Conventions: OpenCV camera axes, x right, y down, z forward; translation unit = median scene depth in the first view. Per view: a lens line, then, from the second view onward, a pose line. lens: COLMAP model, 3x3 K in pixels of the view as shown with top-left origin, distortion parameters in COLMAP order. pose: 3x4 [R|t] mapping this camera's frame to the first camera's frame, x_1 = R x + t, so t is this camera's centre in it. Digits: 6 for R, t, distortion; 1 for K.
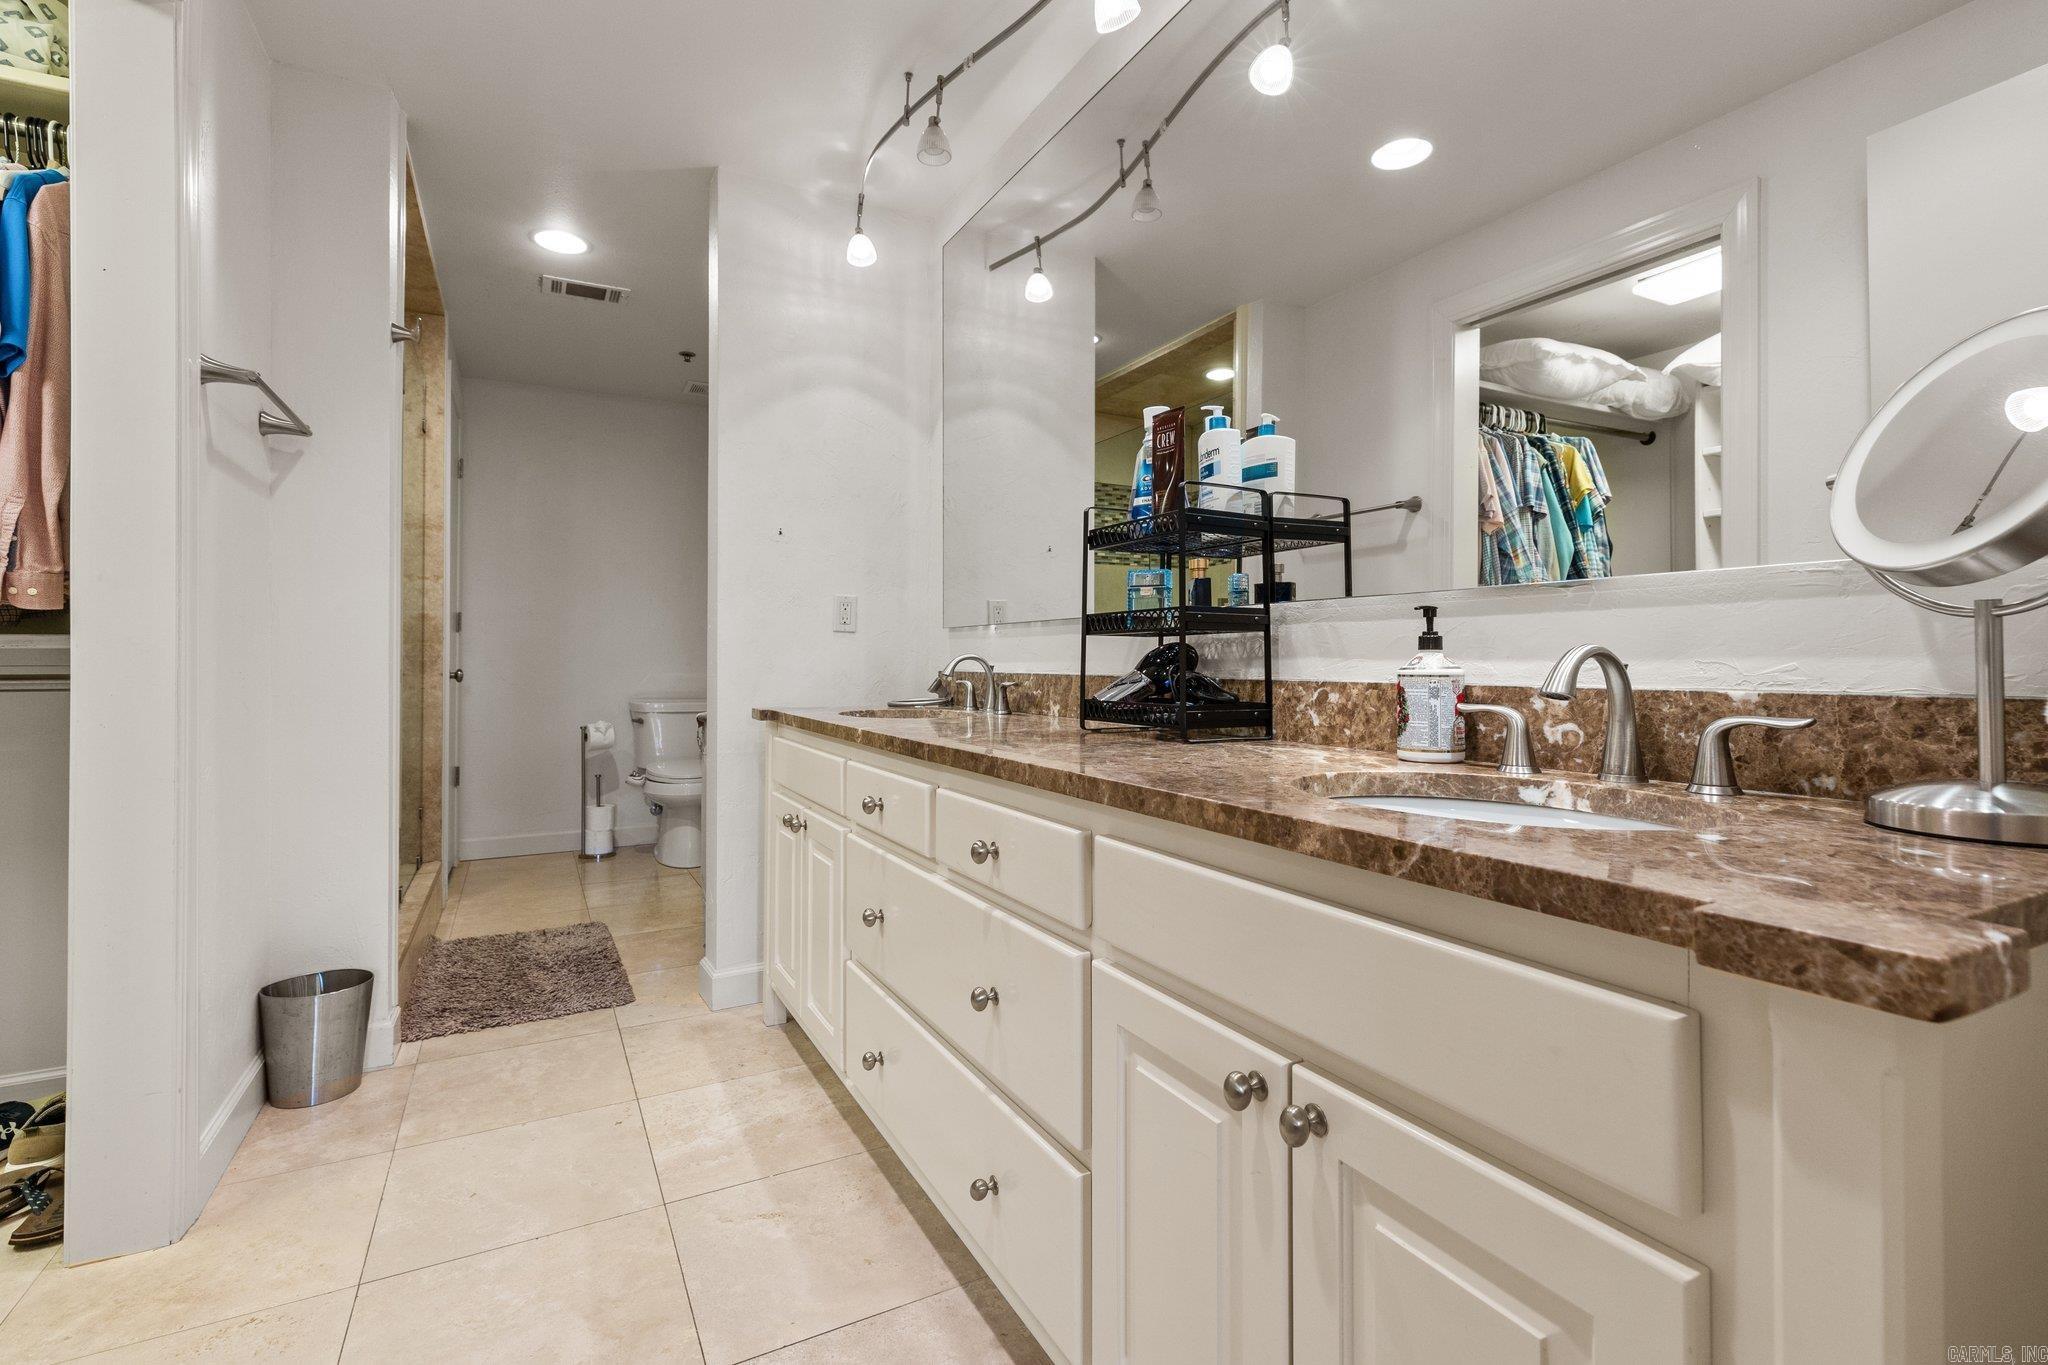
lens RADIAL K [[926.4, 0, 1018.2], [0, 926.4, 664.8], [0, 0, 1]] dist [0.008240, -0.003264]
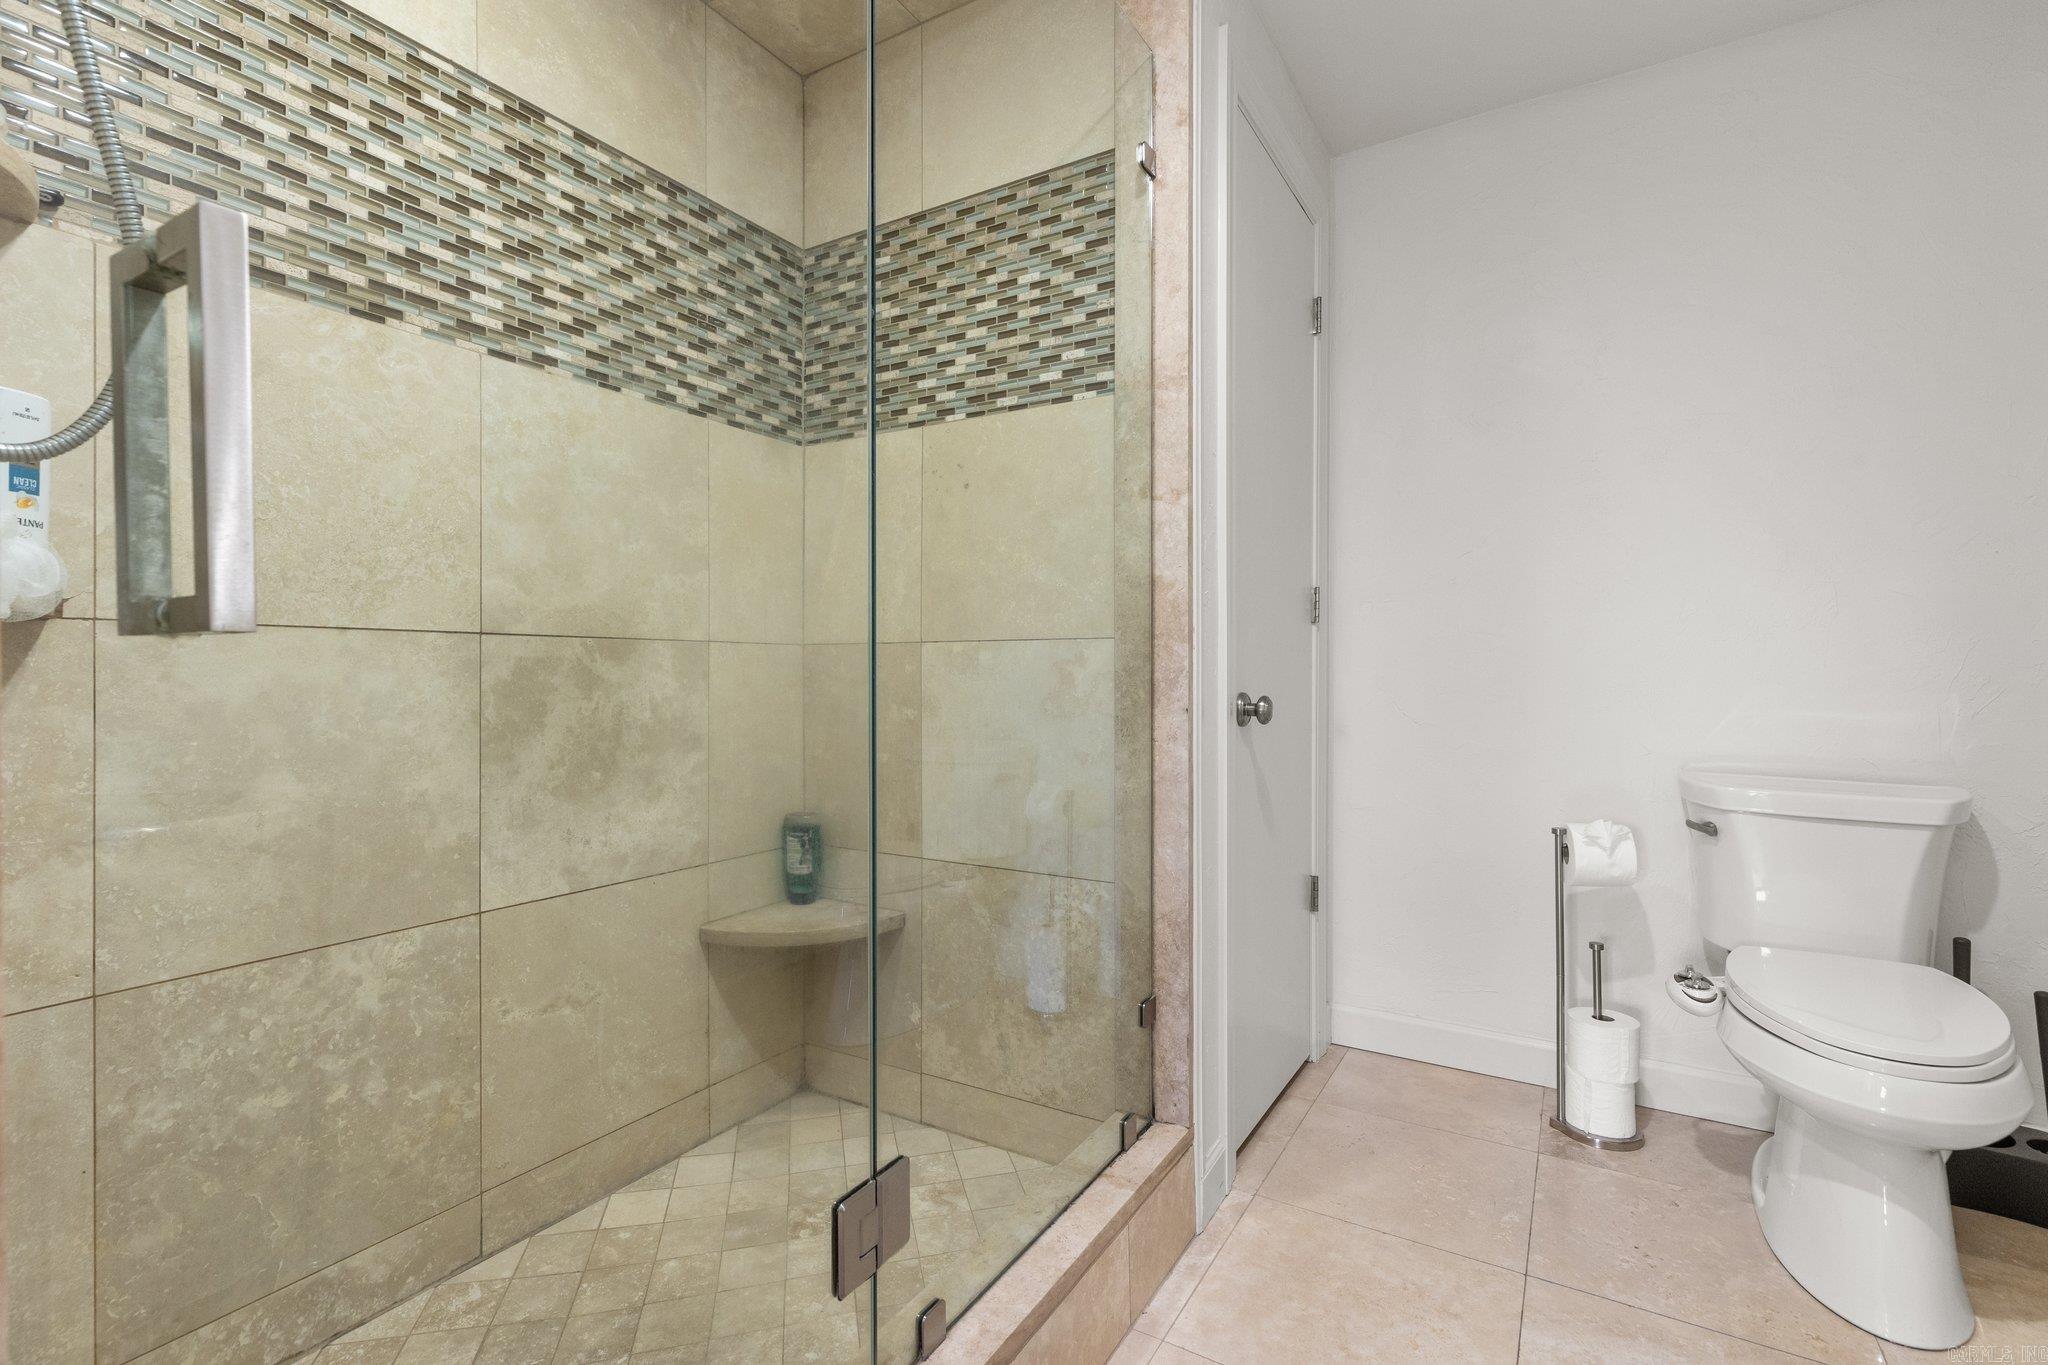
lens RADIAL K [[926.4, 0, 1017.9], [0, 926.4, 680.2], [0, 0, 1]] dist [0.008240, -0.003264]
pose [[0.510727, -0.002340, -0.859740, -0.222741], [0.002159, 0.999997, -0.001439, -0.002770], [0.859740, -0.001122, 0.510730, 0.557555]]
